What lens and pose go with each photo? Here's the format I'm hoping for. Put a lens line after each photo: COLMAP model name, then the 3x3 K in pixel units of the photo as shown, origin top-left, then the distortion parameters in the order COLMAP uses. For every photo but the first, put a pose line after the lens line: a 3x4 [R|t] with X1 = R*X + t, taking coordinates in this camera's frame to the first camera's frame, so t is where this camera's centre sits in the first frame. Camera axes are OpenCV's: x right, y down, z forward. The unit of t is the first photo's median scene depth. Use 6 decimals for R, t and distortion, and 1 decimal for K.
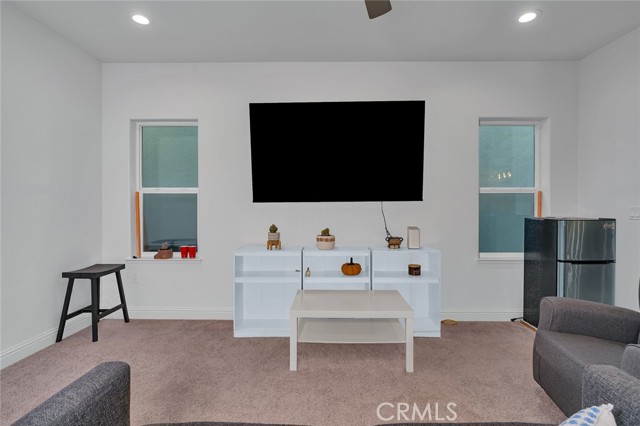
lens RADIAL K [[305.0, 0, 320.3], [0, 305.0, 206.7], [0, 0, 1]] dist [-0.004803, -0.000480]
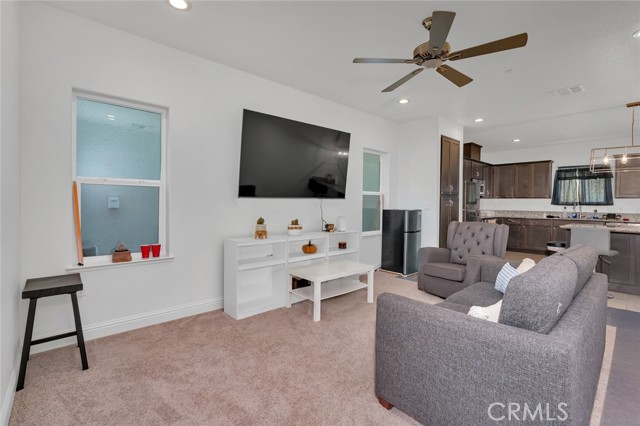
lens RADIAL K [[295.1, 0, 324.4], [0, 295.1, 204.3], [0, 0, 1]] dist [-0.000059, 0.000041]
pose [[0.726446, 0.003863, 0.687213, -0.744153], [-0.008044, 0.999963, 0.002882, 0.003783], [-0.687177, -0.007622, 0.726450, 0.012669]]
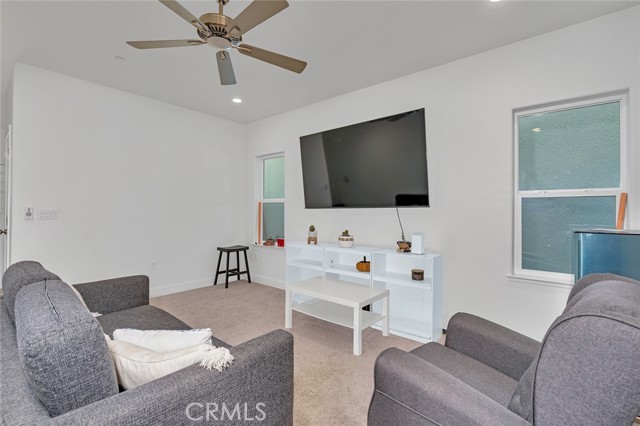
lens RADIAL K [[294.6, 0, 320.0], [0, 294.6, 213.0], [0, 0, 1]] dist [-0.000179, 0.000090]
pose [[0.772264, 0.010297, -0.635219, 0.679179], [-0.006728, 0.999945, 0.008030, -0.005722], [0.635266, -0.001928, 0.772291, 0.028883]]
